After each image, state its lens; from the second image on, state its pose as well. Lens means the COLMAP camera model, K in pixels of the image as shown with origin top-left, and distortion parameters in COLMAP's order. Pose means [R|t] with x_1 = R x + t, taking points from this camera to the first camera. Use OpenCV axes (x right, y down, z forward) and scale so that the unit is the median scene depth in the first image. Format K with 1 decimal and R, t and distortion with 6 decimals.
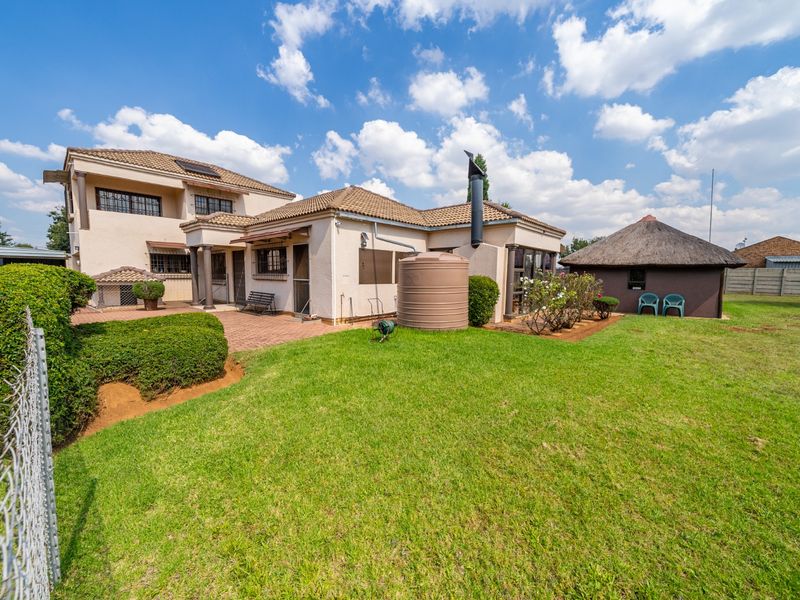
lens RADIAL K [[320.1, 0, 399.1], [0, 320.1, 298.3], [0, 0, 1]] dist [0.000102, 0.000248]
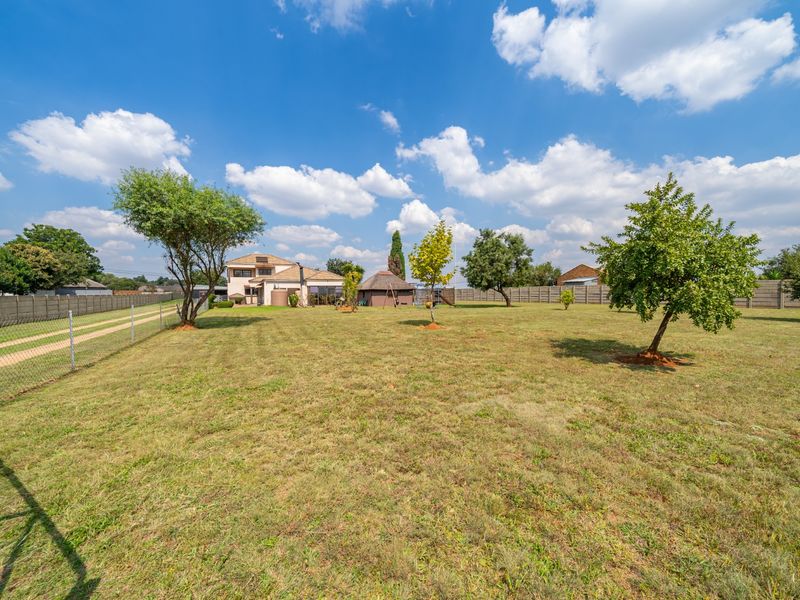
lens RADIAL K [[320.1, 0, 401.6], [0, 320.1, 297.6], [0, 0, 1]] dist [0.000102, 0.000248]
pose [[0.932253, -0.017156, -0.361401, 1.787156], [-0.008538, 0.997554, -0.069381, 0.152277], [0.361708, 0.067767, 0.929825, -1.379833]]
